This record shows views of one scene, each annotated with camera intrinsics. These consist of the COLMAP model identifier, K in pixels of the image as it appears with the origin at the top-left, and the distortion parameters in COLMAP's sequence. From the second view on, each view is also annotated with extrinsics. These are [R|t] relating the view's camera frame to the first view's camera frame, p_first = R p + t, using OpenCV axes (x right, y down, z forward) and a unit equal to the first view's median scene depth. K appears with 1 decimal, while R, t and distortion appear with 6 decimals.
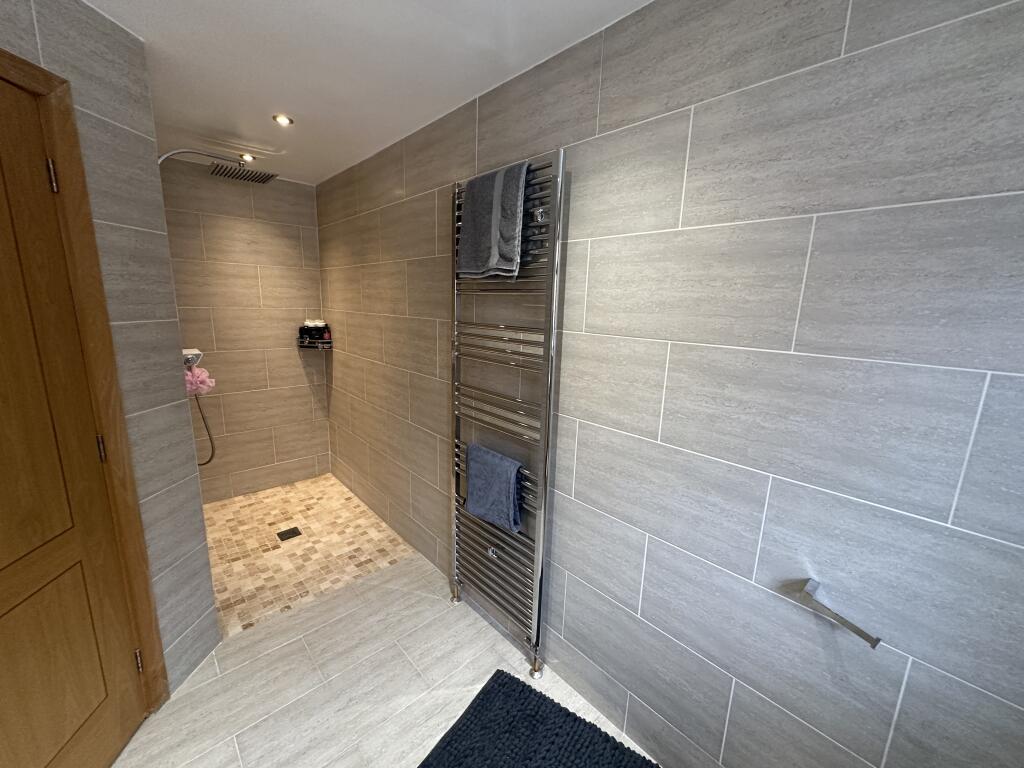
lens RADIAL K [[412.1, 0, 511.7], [0, 412.1, 384.2], [0, 0, 1]] dist [-0.000913, 0.000083]
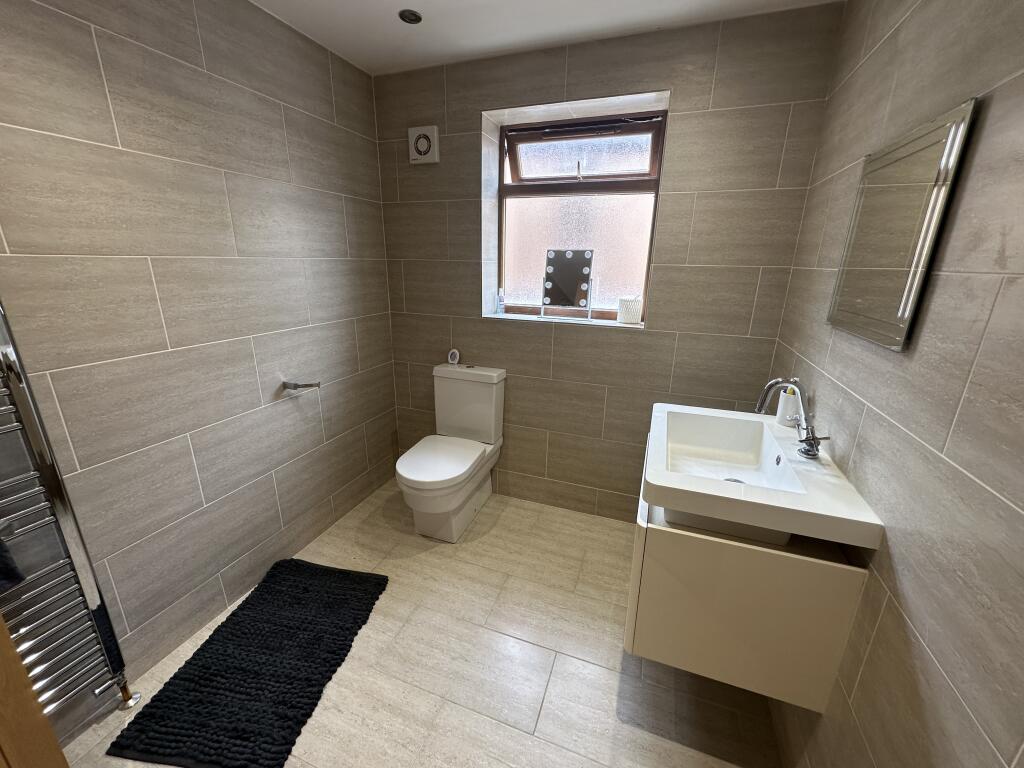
lens RADIAL K [[412.1, 0, 511.1], [0, 412.1, 386.1], [0, 0, 1]] dist [-0.000913, 0.000083]
pose [[-0.459232, -0.291634, 0.839080, -1.086686], [0.149829, 0.905612, 0.396759, -0.080091], [-0.875589, 0.307923, -0.372191, 0.652703]]
